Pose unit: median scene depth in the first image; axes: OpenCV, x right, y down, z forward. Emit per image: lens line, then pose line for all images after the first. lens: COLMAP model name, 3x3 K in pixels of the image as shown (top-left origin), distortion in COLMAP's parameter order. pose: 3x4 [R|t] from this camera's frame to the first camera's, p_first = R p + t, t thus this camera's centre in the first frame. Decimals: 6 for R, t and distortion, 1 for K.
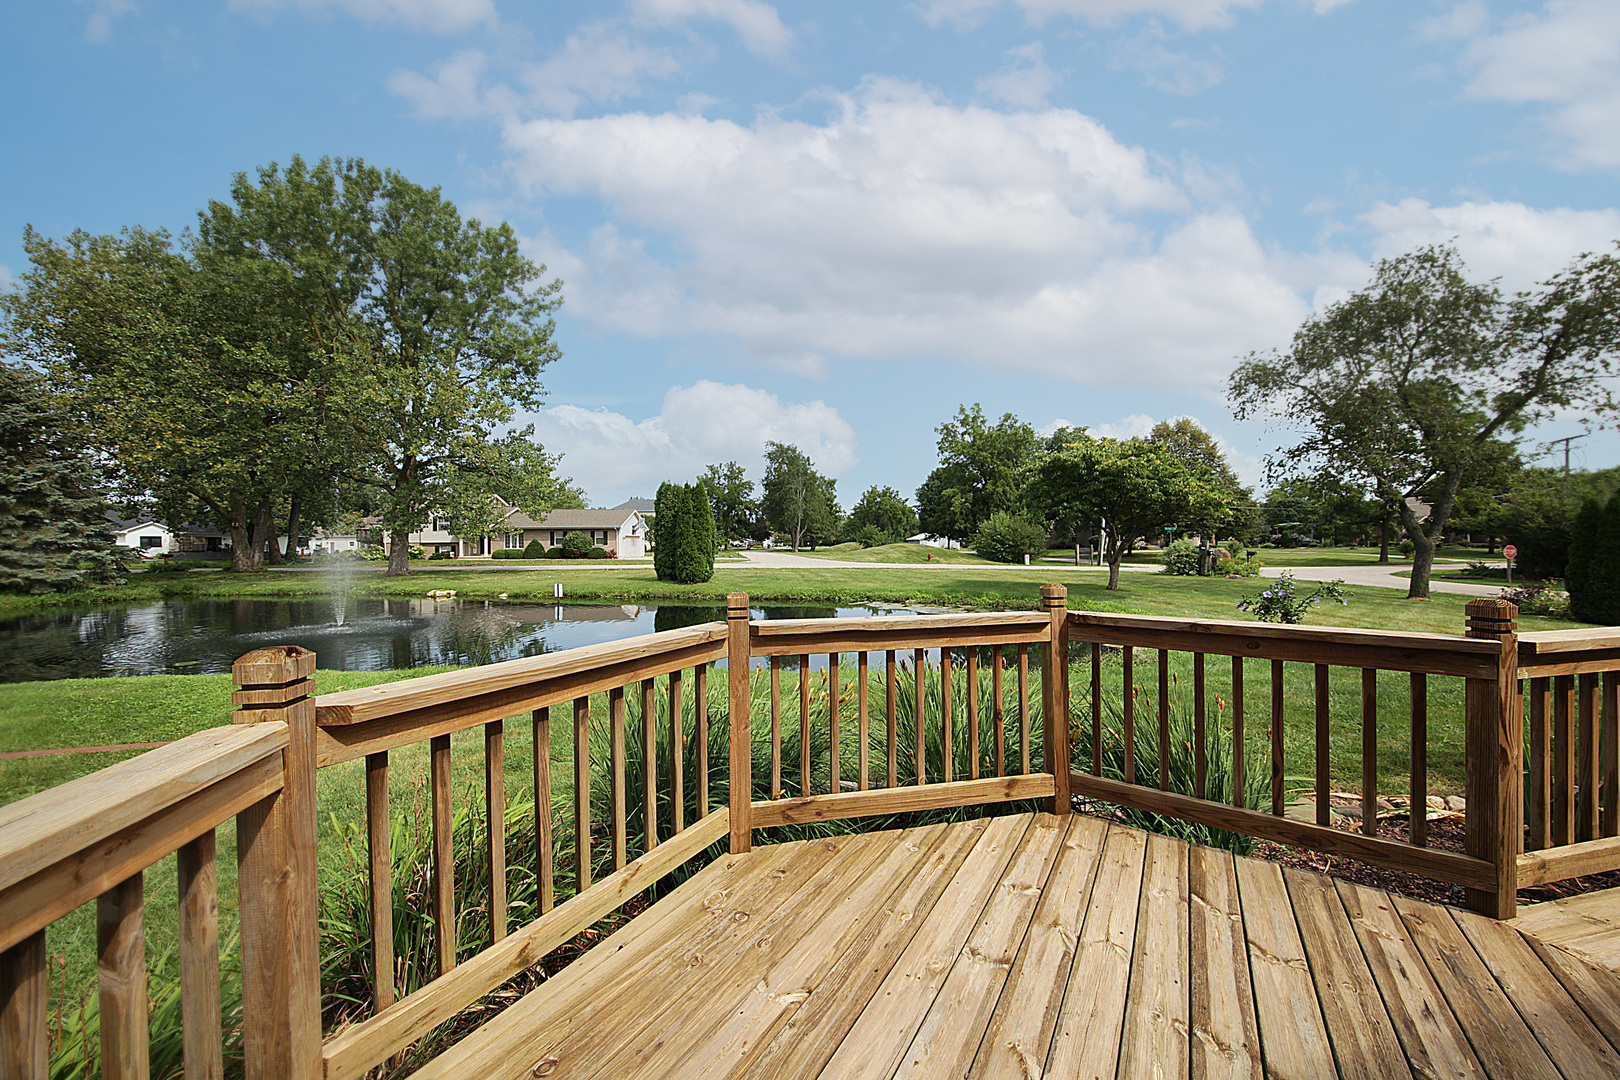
lens RADIAL K [[521.4, 0, 810.7], [0, 521.4, 541.9], [0, 0, 1]] dist [-0.001817, -0.000241]
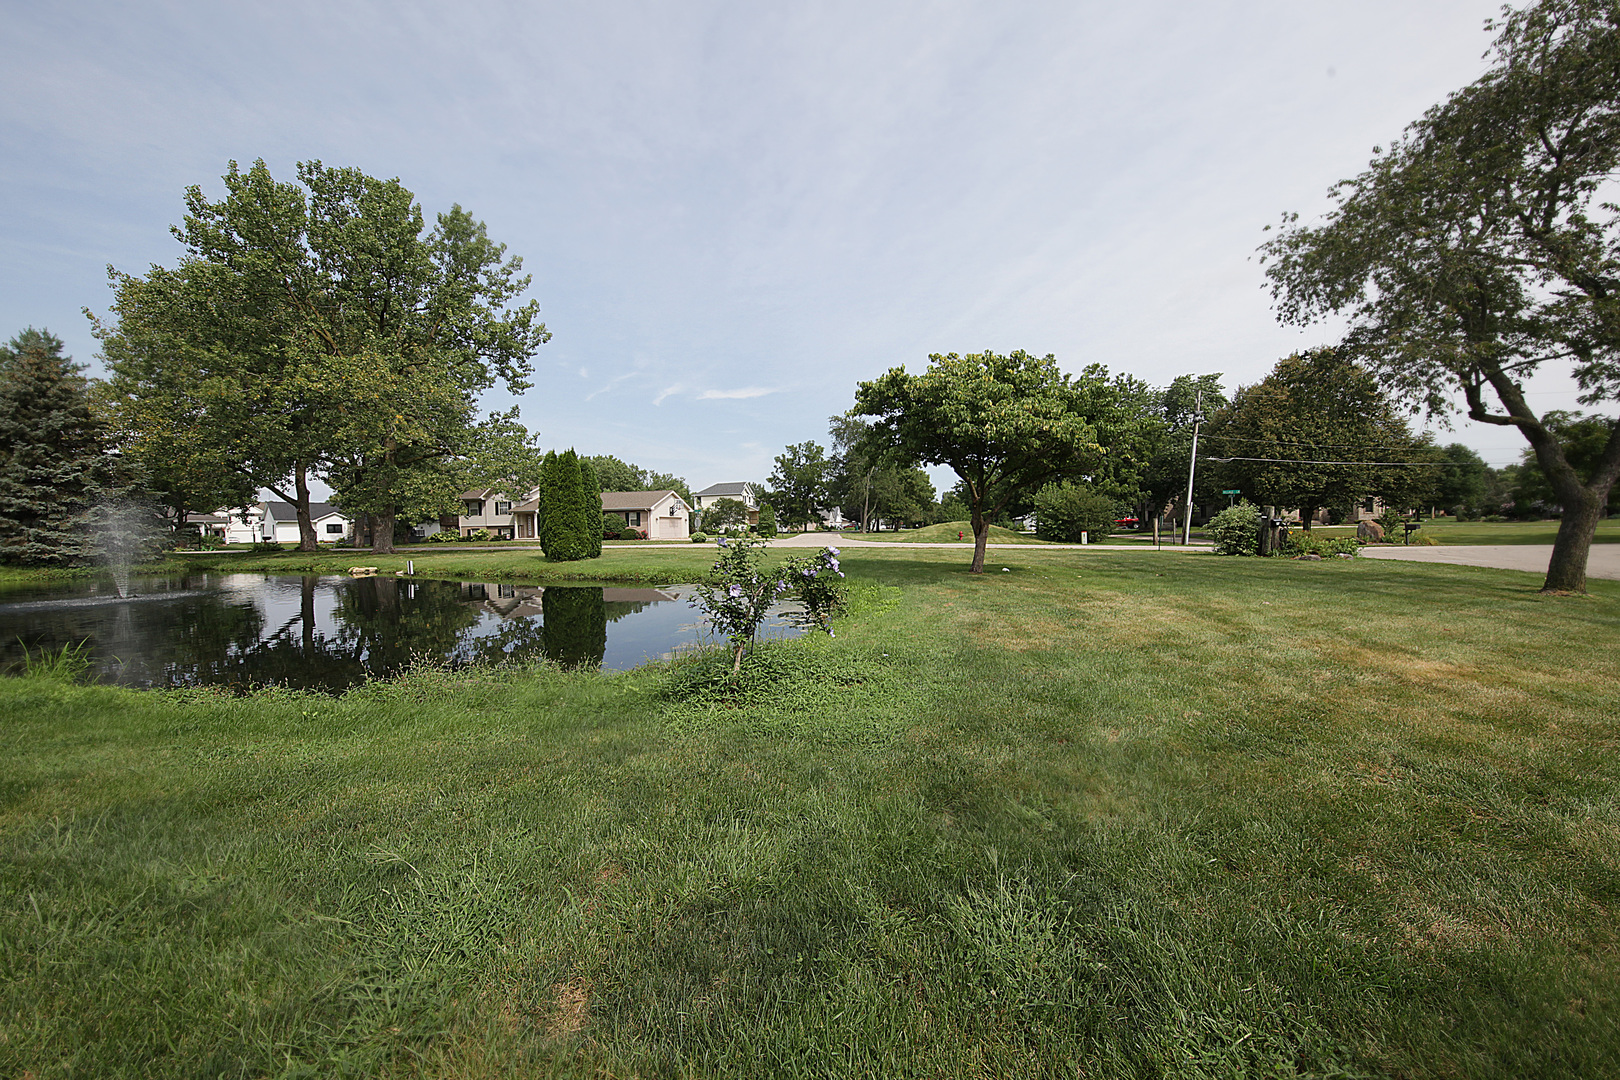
lens RADIAL K [[527.1, 0, 810.0], [0, 527.1, 540.0], [0, 0, 1]] dist [-0.000403, -0.000090]
pose [[0.970944, -0.004718, -0.239262, 0.222208], [0.011477, 0.999573, 0.026861, 0.011343], [0.239033, -0.028827, 0.970583, 0.107888]]
